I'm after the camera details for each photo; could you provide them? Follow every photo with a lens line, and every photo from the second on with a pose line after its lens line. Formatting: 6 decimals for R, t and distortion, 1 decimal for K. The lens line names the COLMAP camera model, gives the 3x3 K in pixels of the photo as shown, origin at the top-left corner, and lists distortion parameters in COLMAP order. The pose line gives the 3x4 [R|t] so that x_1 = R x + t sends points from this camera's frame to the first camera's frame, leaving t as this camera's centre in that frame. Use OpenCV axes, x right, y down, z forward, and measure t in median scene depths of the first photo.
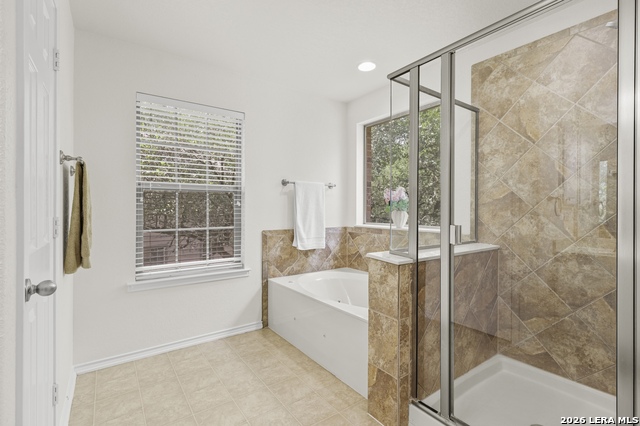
lens RADIAL K [[296.4, 0, 317.4], [0, 296.4, 211.5], [0, 0, 1]] dist [0.001999, -0.000200]
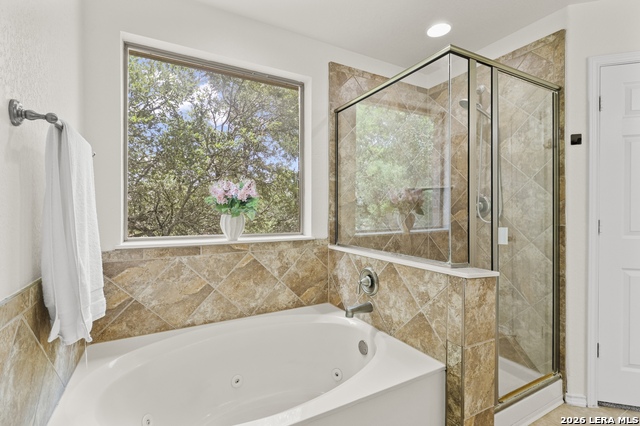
lens RADIAL K [[296.4, 0, 317.4], [0, 296.4, 211.5], [0, 0, 1]] dist [0.001999, -0.000200]
pose [[0.123098, -0.007240, 0.992368, -0.444969], [0.004041, 0.999969, 0.006794, -0.015155], [-0.992386, 0.003174, 0.123124, 0.934776]]
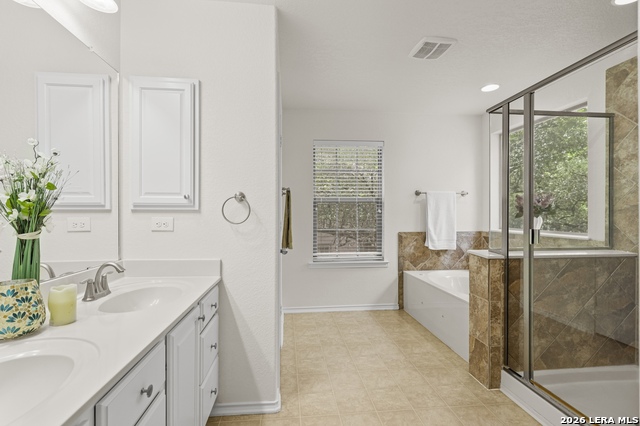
lens RADIAL K [[296.4, 0, 317.4], [0, 296.4, 211.5], [0, 0, 1]] dist [0.001999, -0.000200]
pose [[0.869339, -0.007358, -0.494162, 0.174937], [0.000638, 0.999905, -0.013765, -0.008005], [0.494216, 0.011651, 0.869261, -0.340366]]
